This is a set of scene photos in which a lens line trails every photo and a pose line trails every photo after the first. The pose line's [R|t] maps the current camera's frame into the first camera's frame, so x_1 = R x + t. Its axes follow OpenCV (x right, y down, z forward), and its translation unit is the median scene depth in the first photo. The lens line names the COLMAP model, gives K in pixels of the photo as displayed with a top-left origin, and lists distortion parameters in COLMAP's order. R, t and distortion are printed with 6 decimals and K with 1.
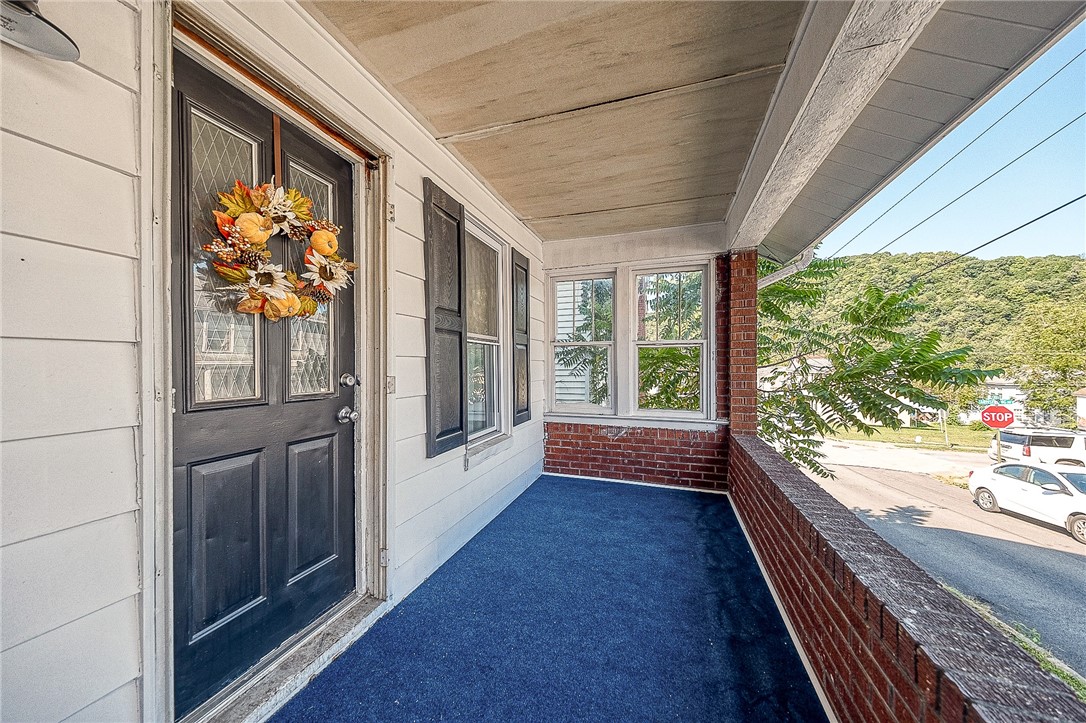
lens RADIAL K [[361.5, 0, 547.2], [0, 361.5, 367.2], [0, 0, 1]] dist [0.002140, -0.000231]
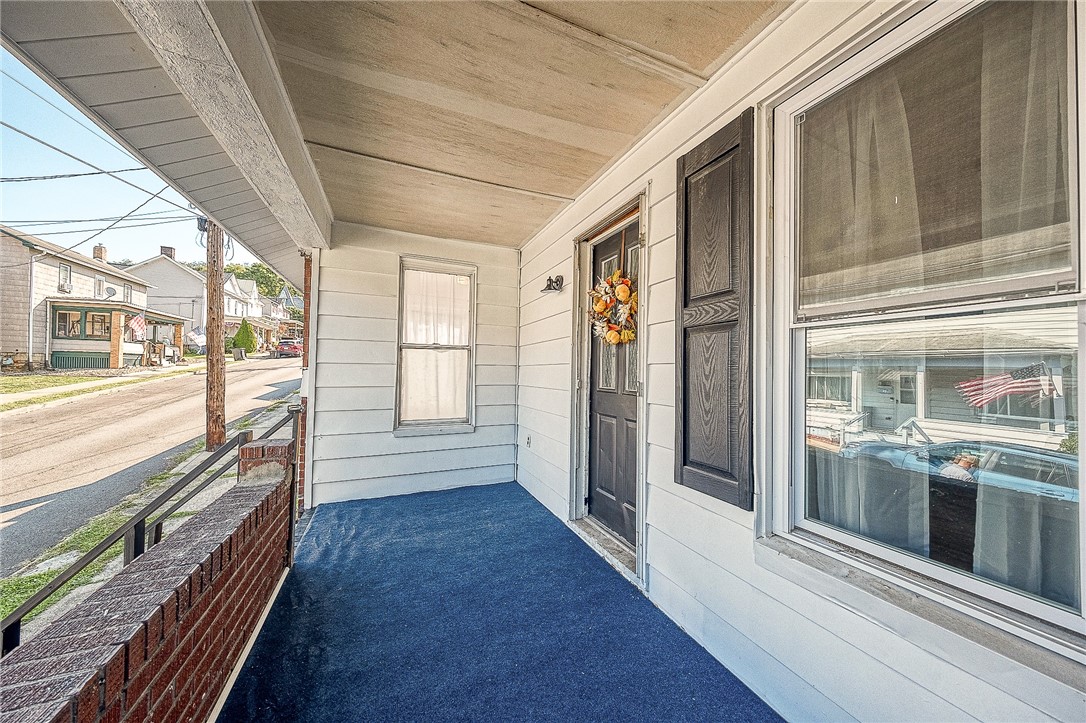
lens RADIAL K [[361.5, 0, 546.2], [0, 361.5, 364.7], [0, 0, 1]] dist [0.002140, -0.000231]
pose [[-0.741568, -0.019745, -0.670587, 0.680682], [-0.015702, 0.999804, -0.012074, -0.013180], [0.670694, 0.001576, -0.741732, 2.027013]]
